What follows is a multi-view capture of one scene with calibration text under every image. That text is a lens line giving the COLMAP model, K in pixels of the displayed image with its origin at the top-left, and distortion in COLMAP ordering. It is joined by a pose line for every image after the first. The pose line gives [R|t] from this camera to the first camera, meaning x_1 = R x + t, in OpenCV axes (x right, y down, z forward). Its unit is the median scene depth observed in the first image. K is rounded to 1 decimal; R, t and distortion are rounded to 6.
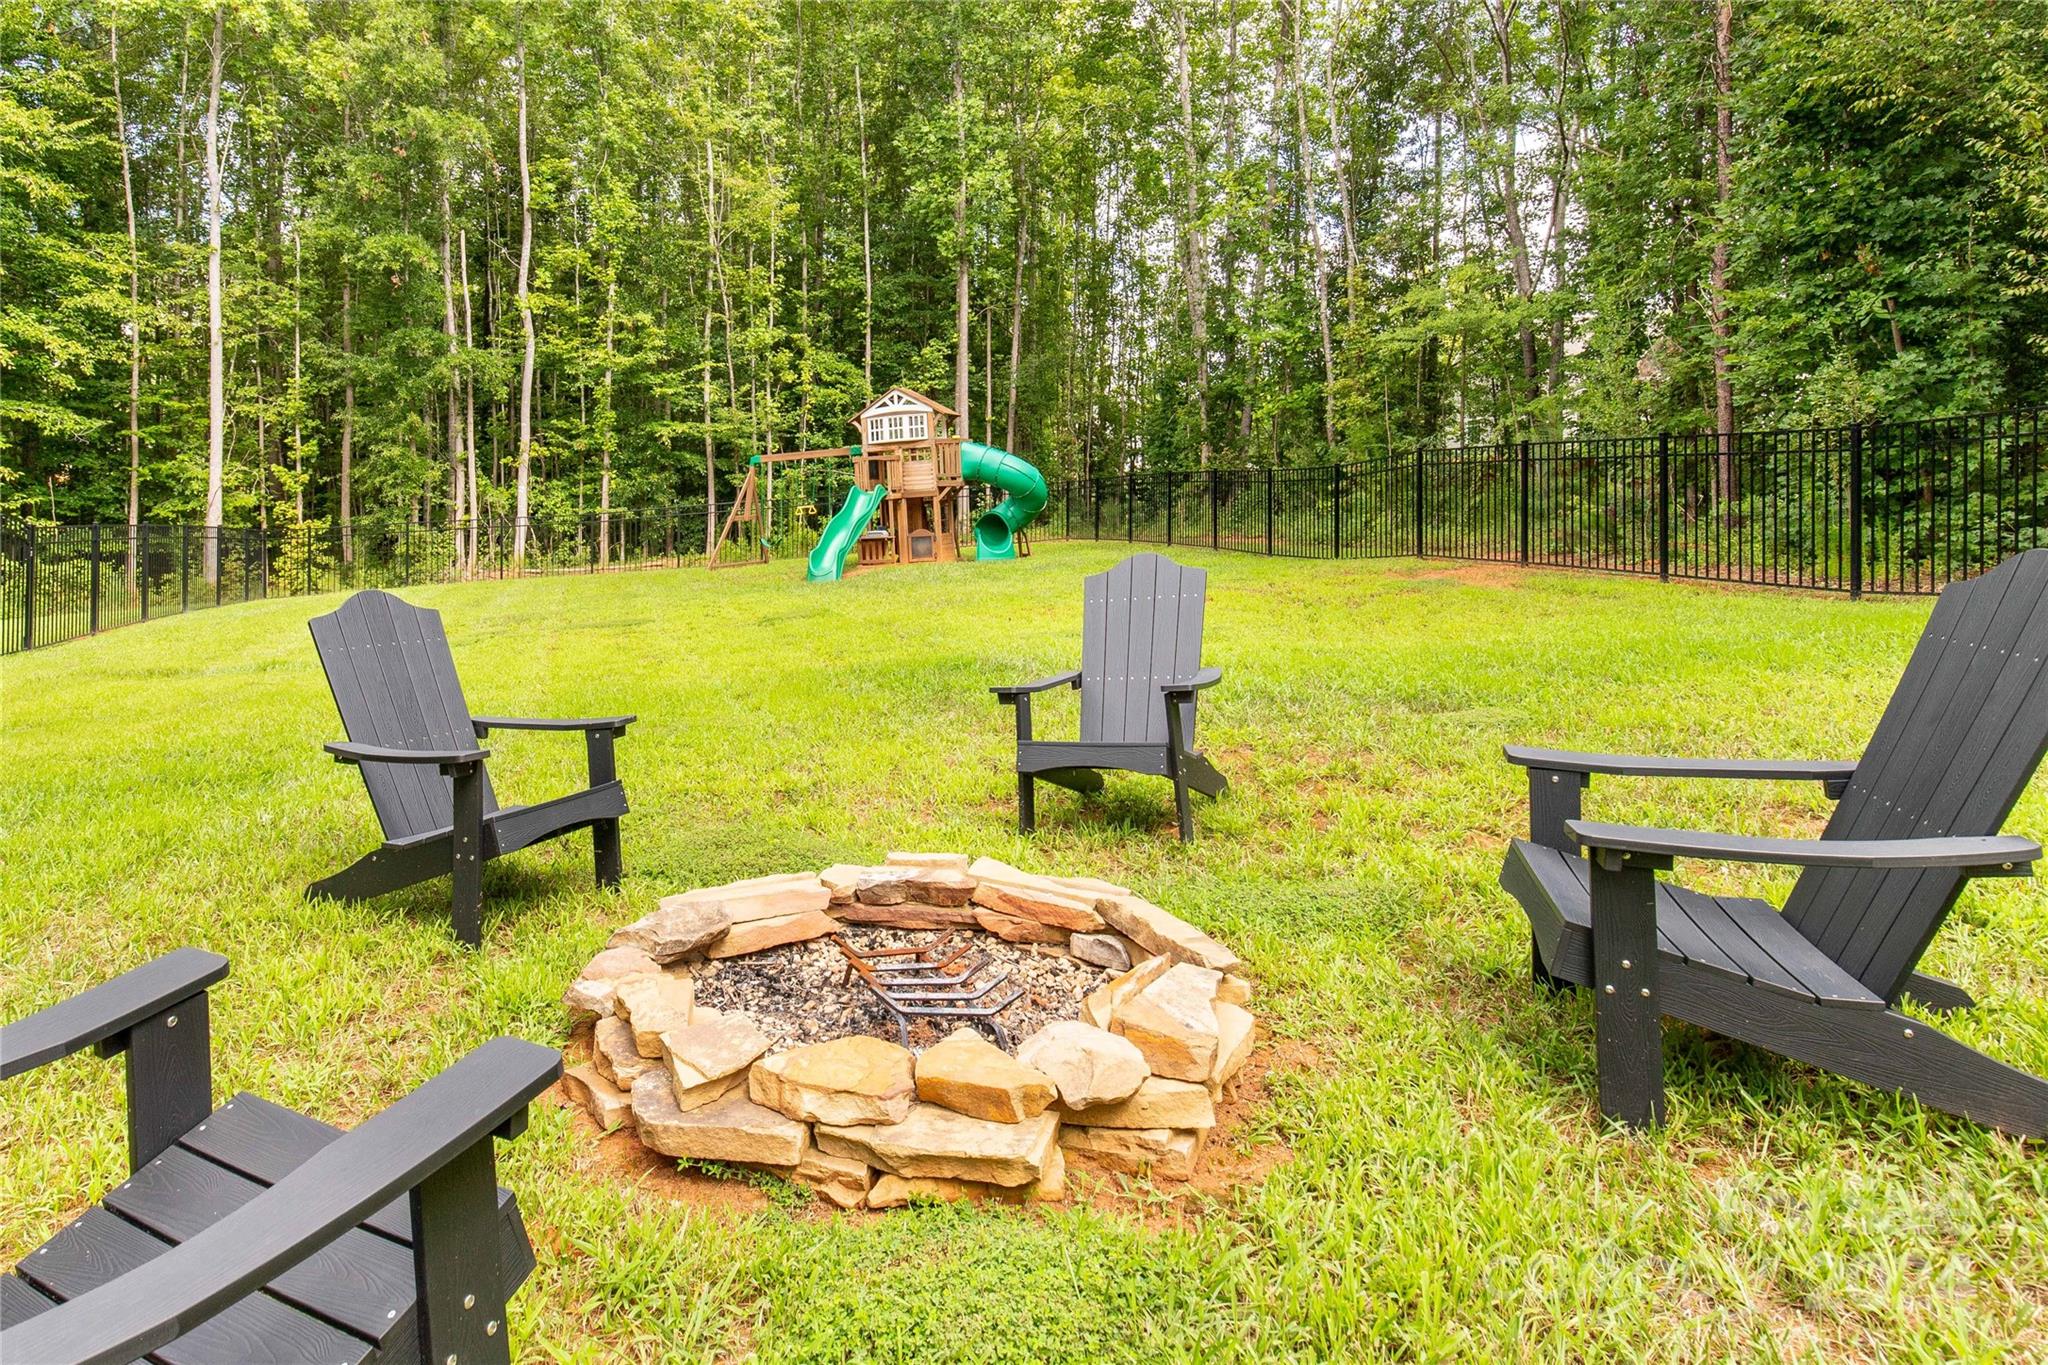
lens RADIAL K [[1143.4, 0, 881.2], [0, 1143.4, 526.1], [0, 0, 1]] dist [0.004952, -0.000880]
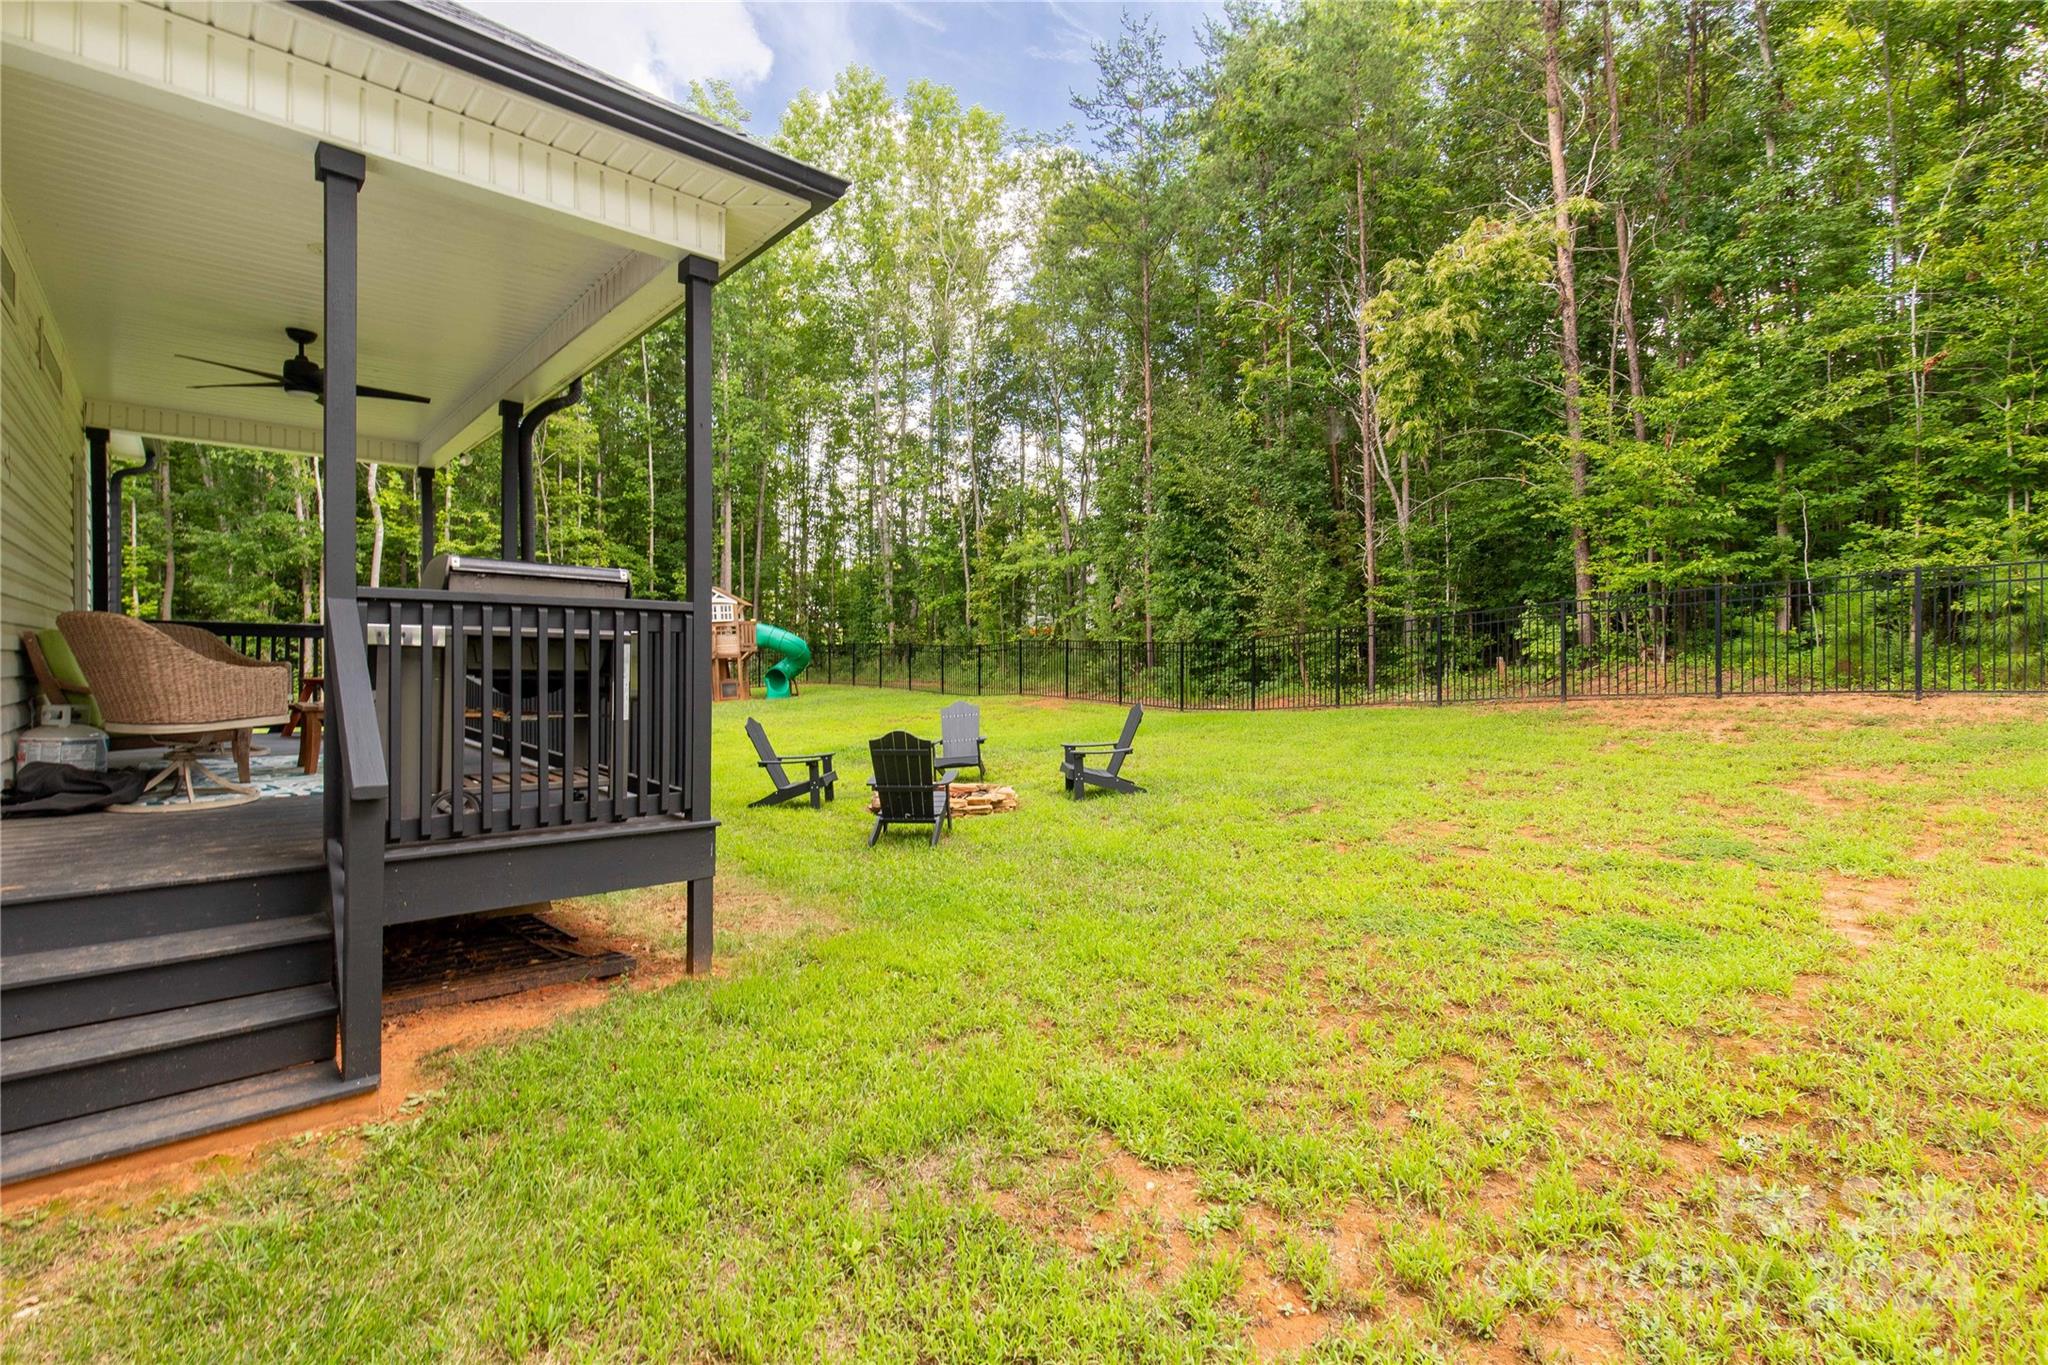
lens RADIAL K [[905.7, 0, 1024.0], [0, 905.7, 682.5], [0, 0, 1]] dist [-0.001408, -0.000391]
pose [[0.894683, -0.004427, 0.446680, -0.151287], [-0.003741, 0.999842, 0.017404, -0.014552], [-0.446686, -0.017242, 0.894525, -0.272737]]
